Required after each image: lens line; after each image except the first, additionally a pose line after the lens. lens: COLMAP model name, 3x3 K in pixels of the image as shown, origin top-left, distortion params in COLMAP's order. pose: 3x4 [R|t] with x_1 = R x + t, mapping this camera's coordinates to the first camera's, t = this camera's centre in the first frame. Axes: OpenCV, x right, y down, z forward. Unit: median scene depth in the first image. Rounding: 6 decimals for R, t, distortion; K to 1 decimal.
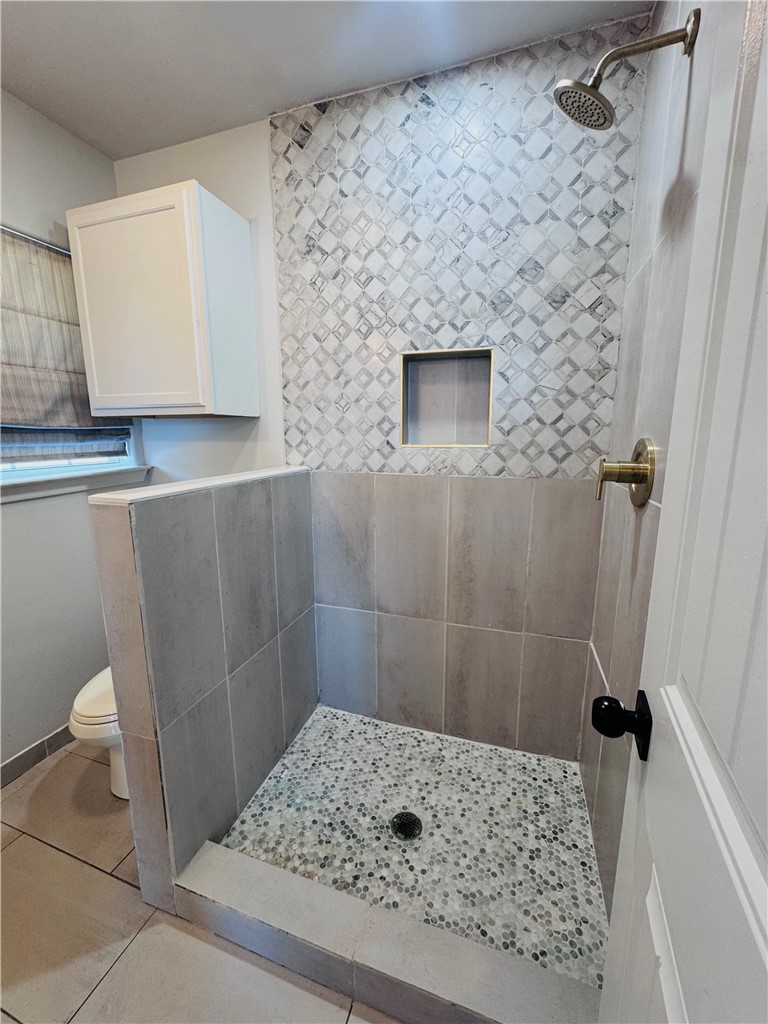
lens RADIAL K [[415.5, 0, 387.1], [0, 415.5, 510.1], [0, 0, 1]] dist [-0.004042, -0.000113]
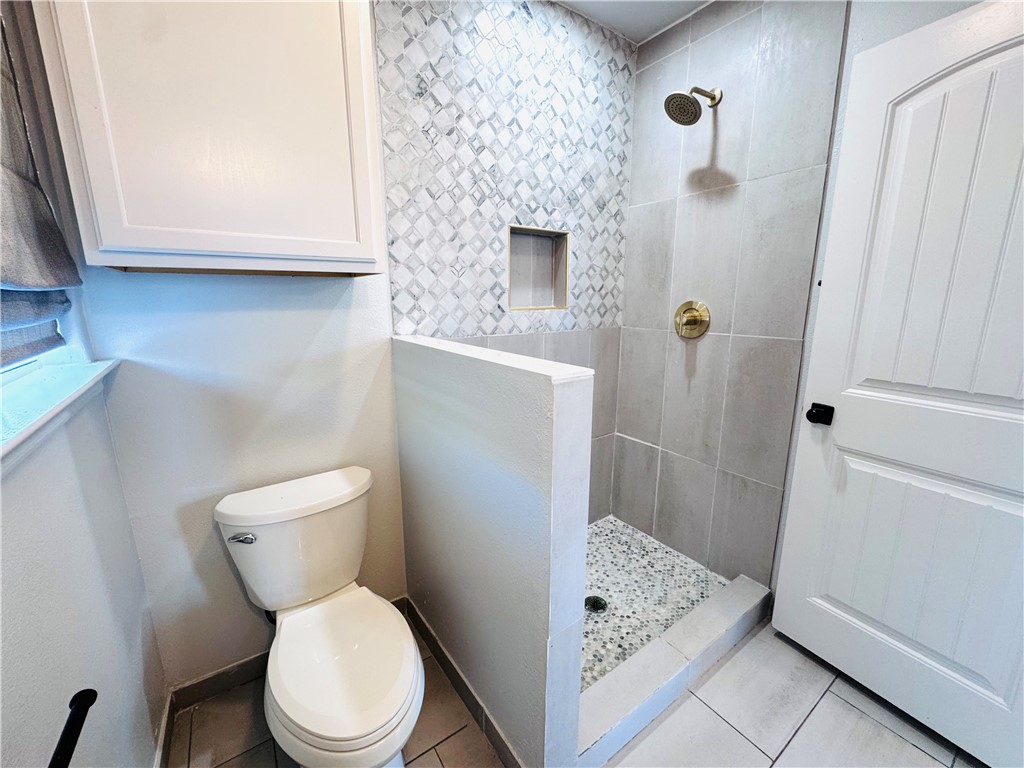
lens RADIAL K [[415.5, 0, 513.4], [0, 415.5, 382.8], [0, 0, 1]] dist [-0.004042, -0.000113]
pose [[0.590553, -0.165572, 0.789831, -0.966912], [0.144992, 0.984569, 0.097985, -0.075713], [-0.793867, 0.056654, 0.605447, 0.368114]]
